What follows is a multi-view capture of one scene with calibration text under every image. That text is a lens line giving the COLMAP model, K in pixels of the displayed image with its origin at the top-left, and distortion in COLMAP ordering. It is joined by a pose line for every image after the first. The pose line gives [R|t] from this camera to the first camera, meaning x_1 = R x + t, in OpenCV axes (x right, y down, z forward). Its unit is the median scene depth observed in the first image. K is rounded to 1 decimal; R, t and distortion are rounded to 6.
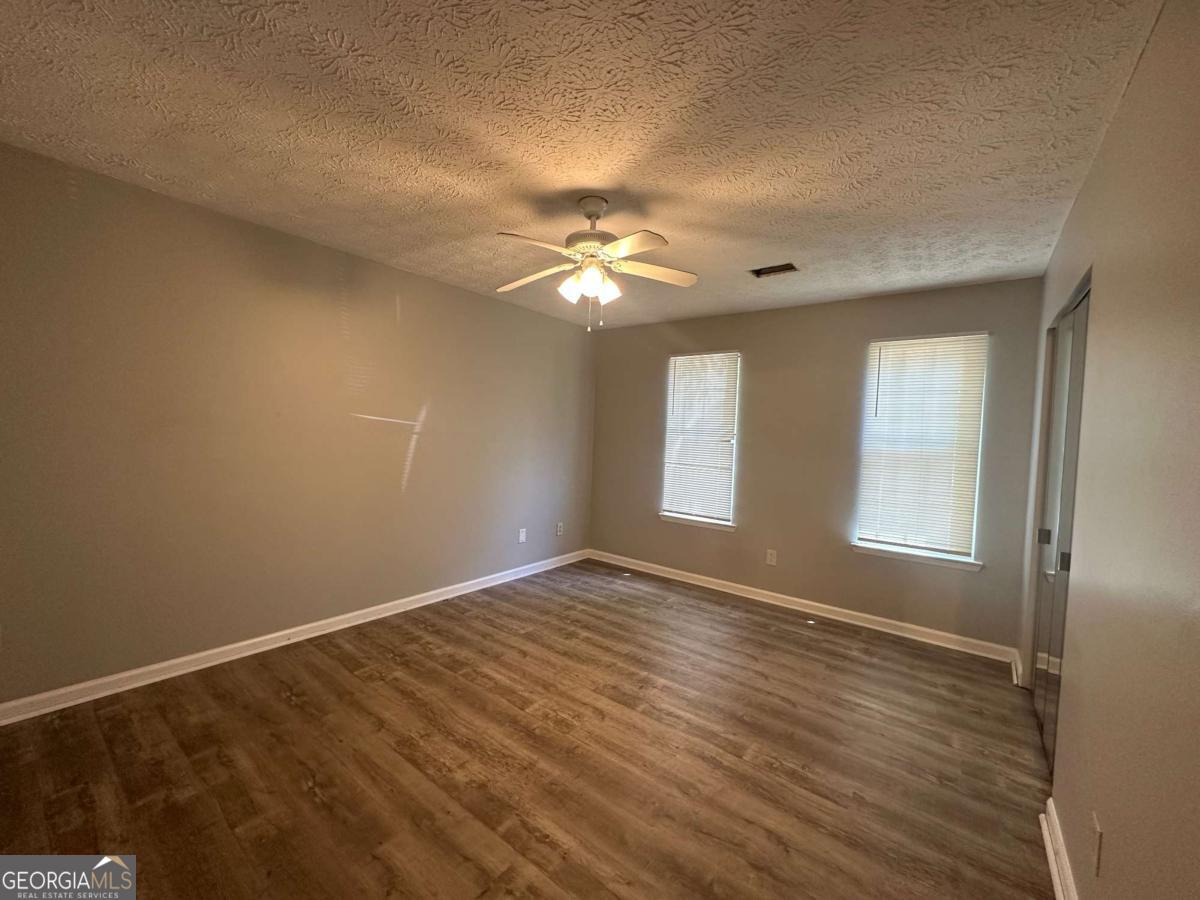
lens RADIAL K [[479.2, 0, 600.0], [0, 479.2, 450.0], [0, 0, 1]] dist [-0.003261, 0.000274]
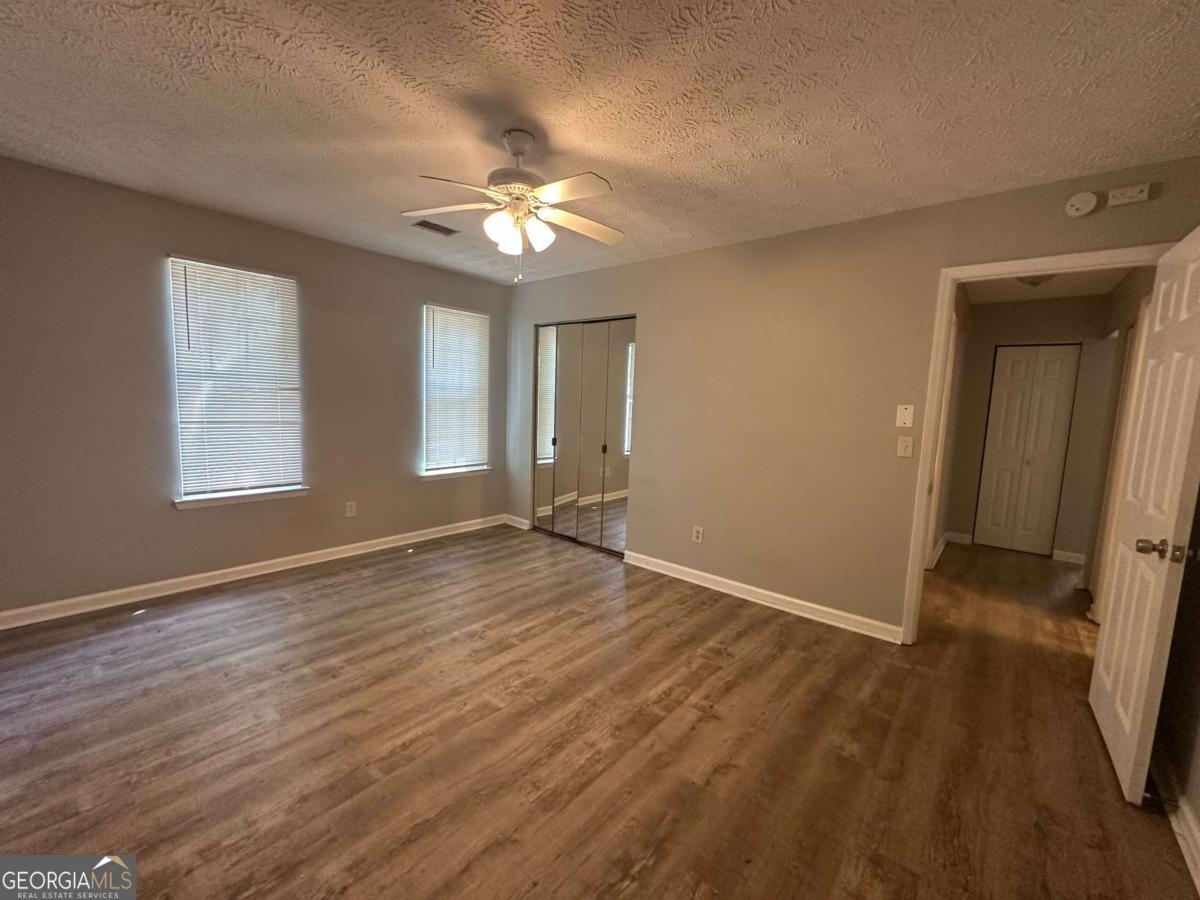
lens RADIAL K [[479.2, 0, 600.0], [0, 479.2, 450.0], [0, 0, 1]] dist [-0.003261, 0.000274]
pose [[0.048602, -0.145335, 0.988188, -0.763700], [0.000699, 0.989362, 0.145473, -0.048384], [-0.998818, -0.006379, 0.048187, 0.618043]]
